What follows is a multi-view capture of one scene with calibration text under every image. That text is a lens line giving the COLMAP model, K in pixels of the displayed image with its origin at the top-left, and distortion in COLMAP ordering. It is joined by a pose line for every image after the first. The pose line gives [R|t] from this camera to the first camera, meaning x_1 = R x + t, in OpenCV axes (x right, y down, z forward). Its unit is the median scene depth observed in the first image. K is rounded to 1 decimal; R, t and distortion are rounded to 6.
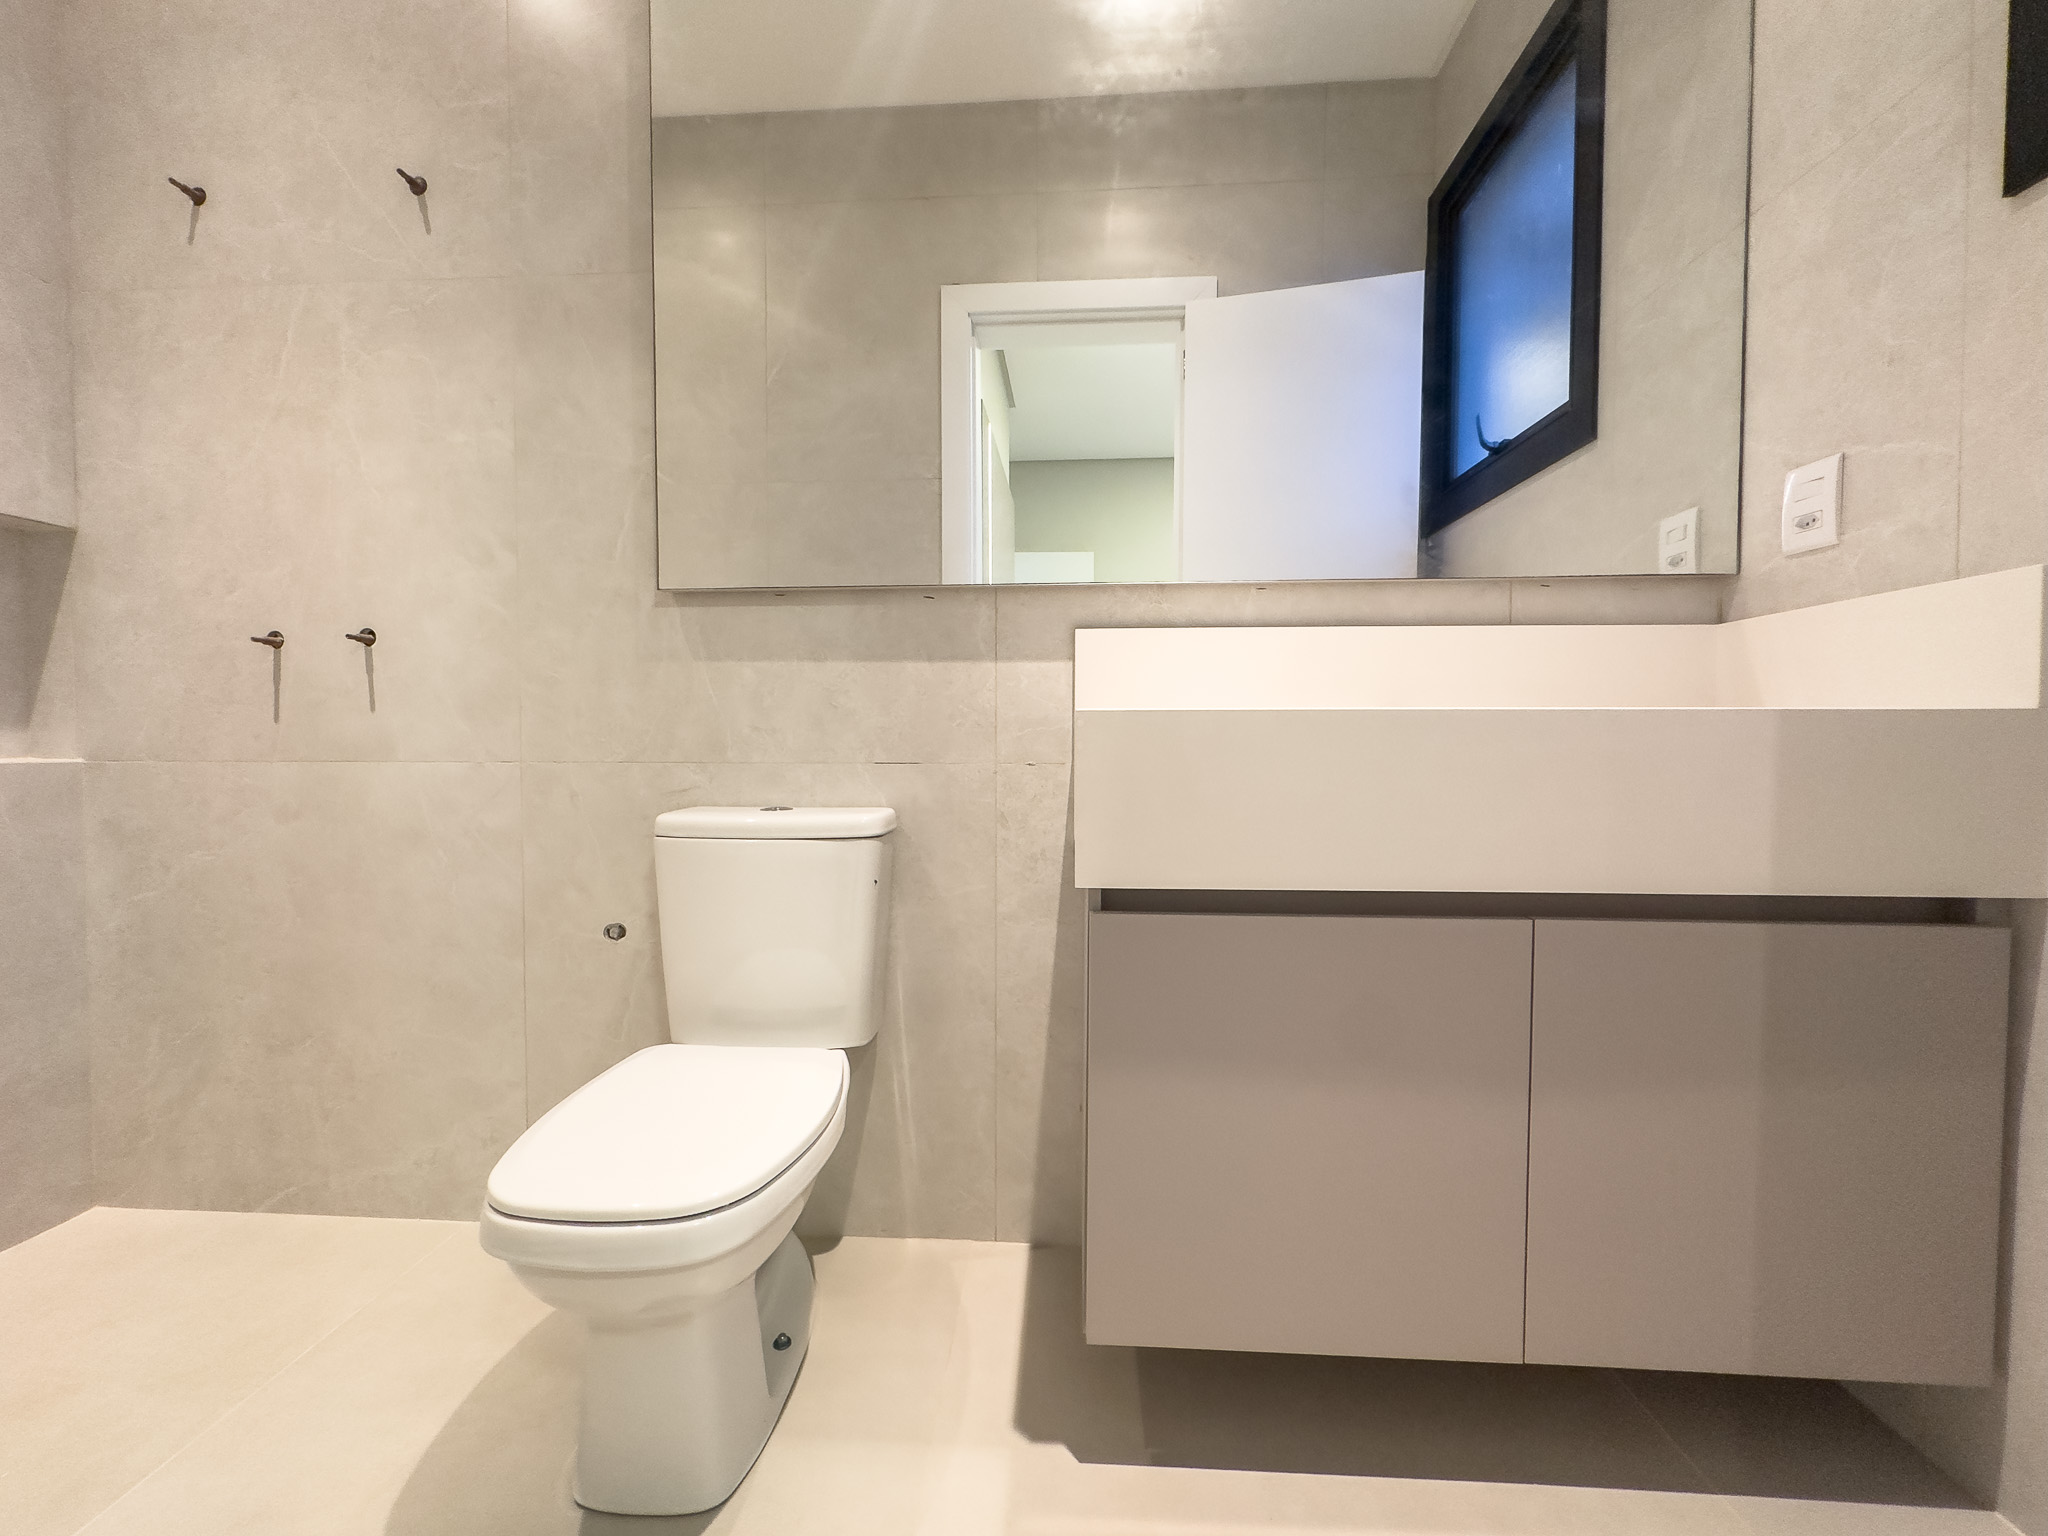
lens RADIAL K [[813.5, 0, 1024.0], [0, 813.5, 768.0], [0, 0, 1]] dist [0.000021, 0.000187]
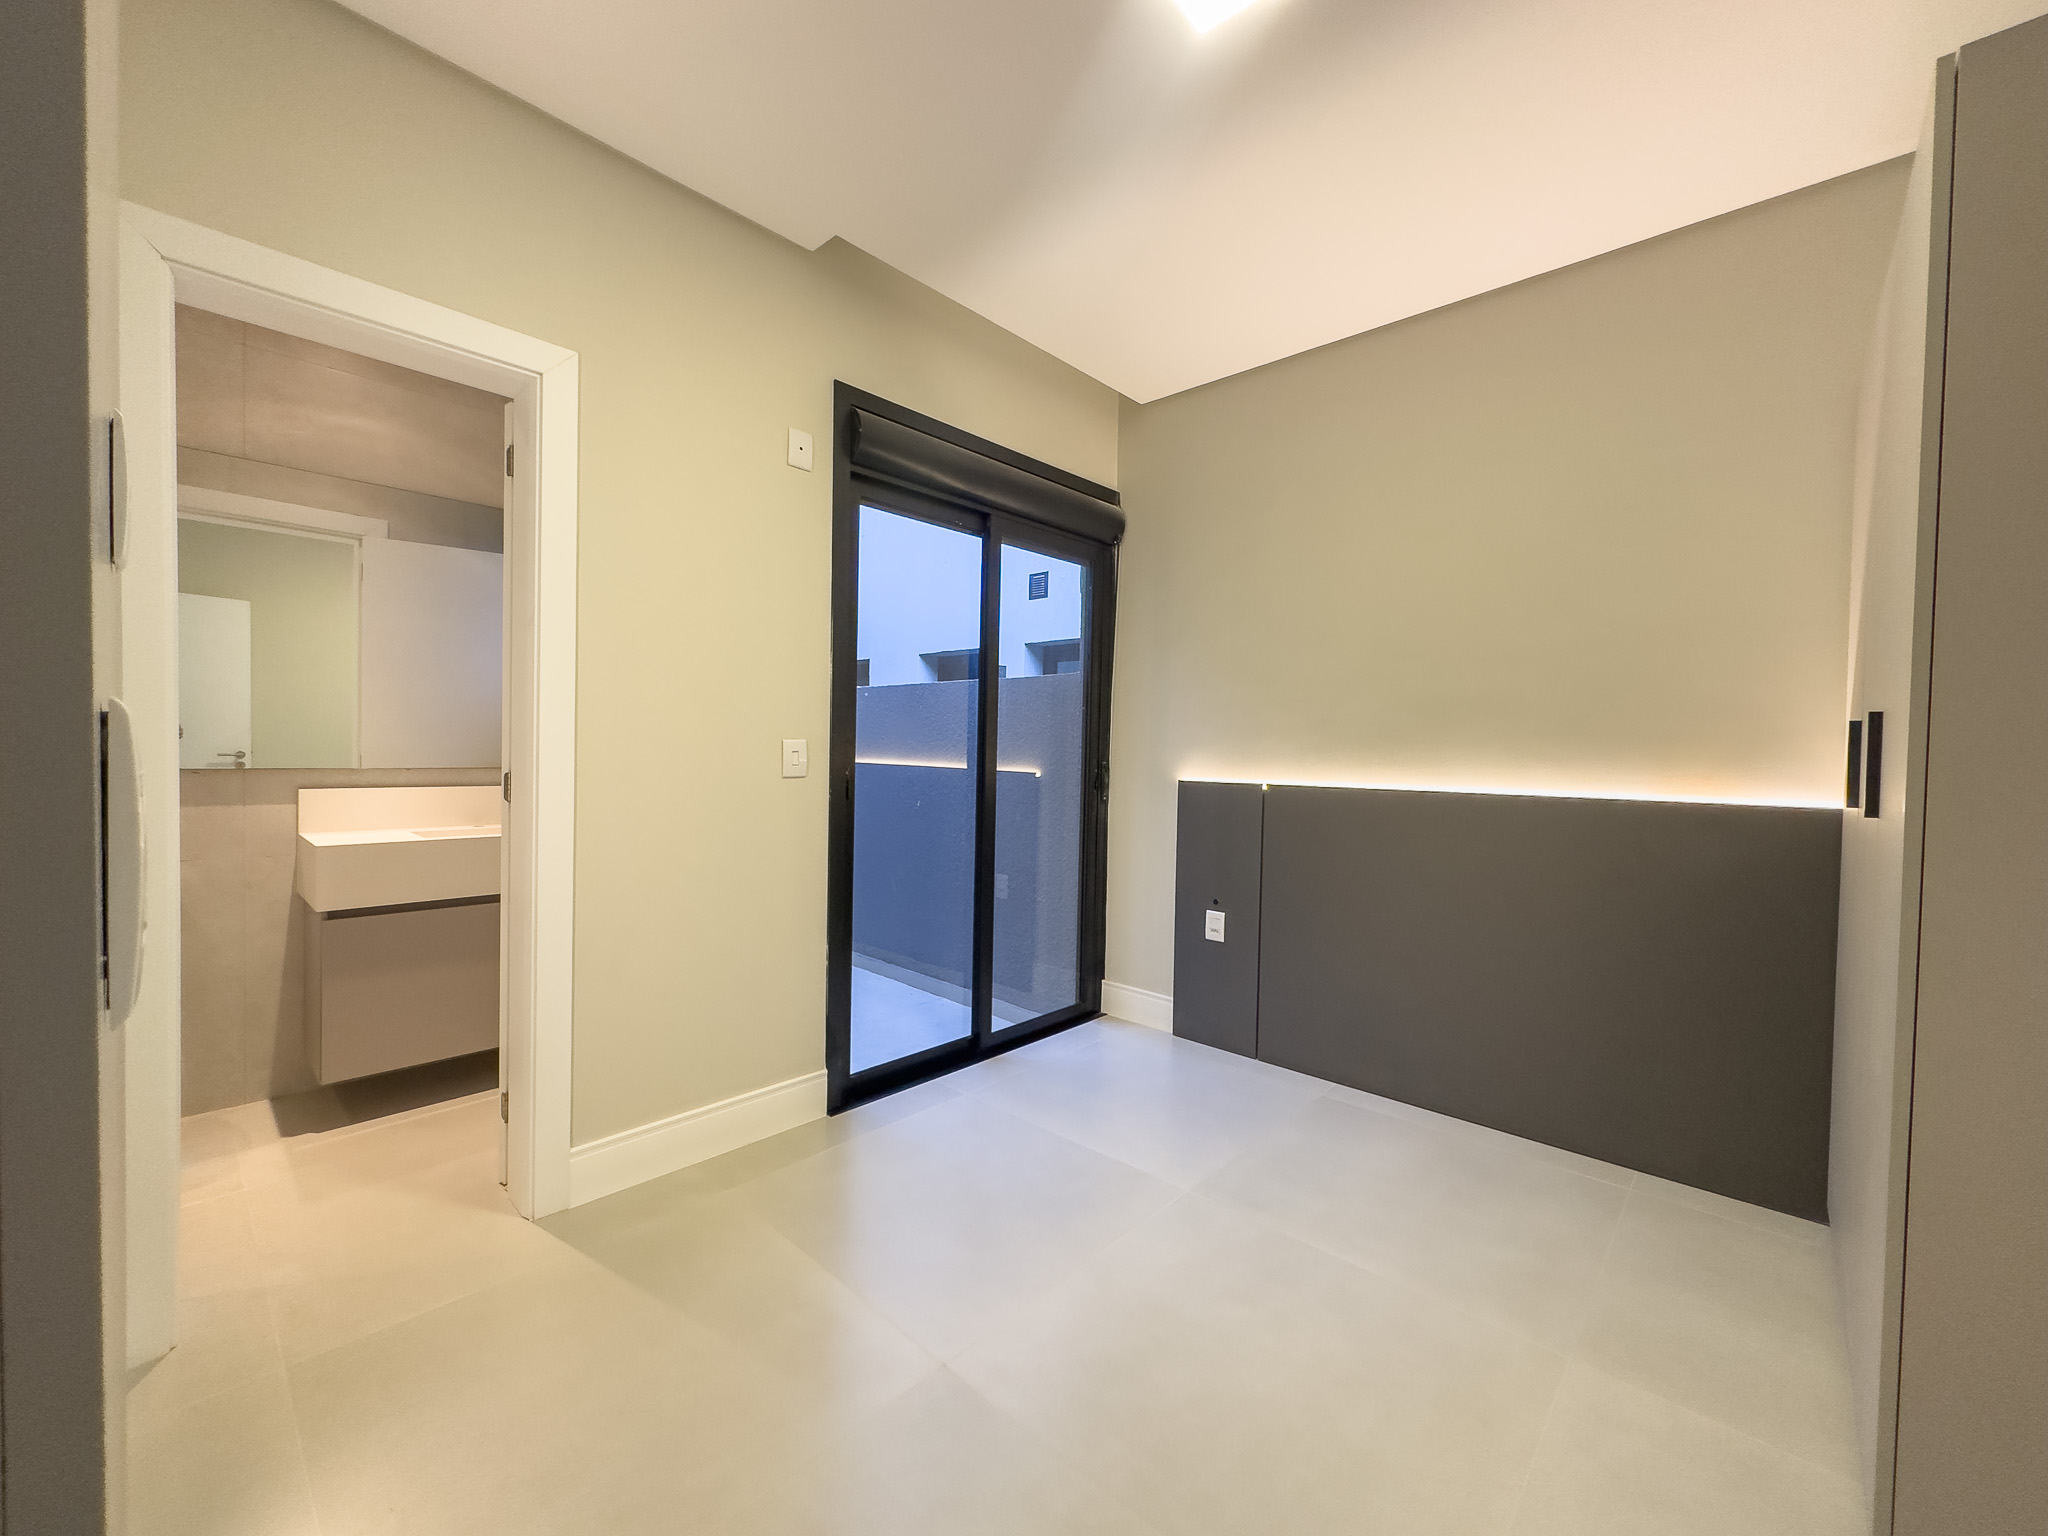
lens RADIAL K [[813.5, 0, 1024.0], [0, 813.5, 768.0], [0, 0, 1]] dist [0.000021, 0.000187]
pose [[0.634449, -0.004073, 0.772954, -0.356226], [0.001199, 0.999990, 0.004285, -0.226663], [-0.772964, -0.001792, 0.634447, -1.683493]]
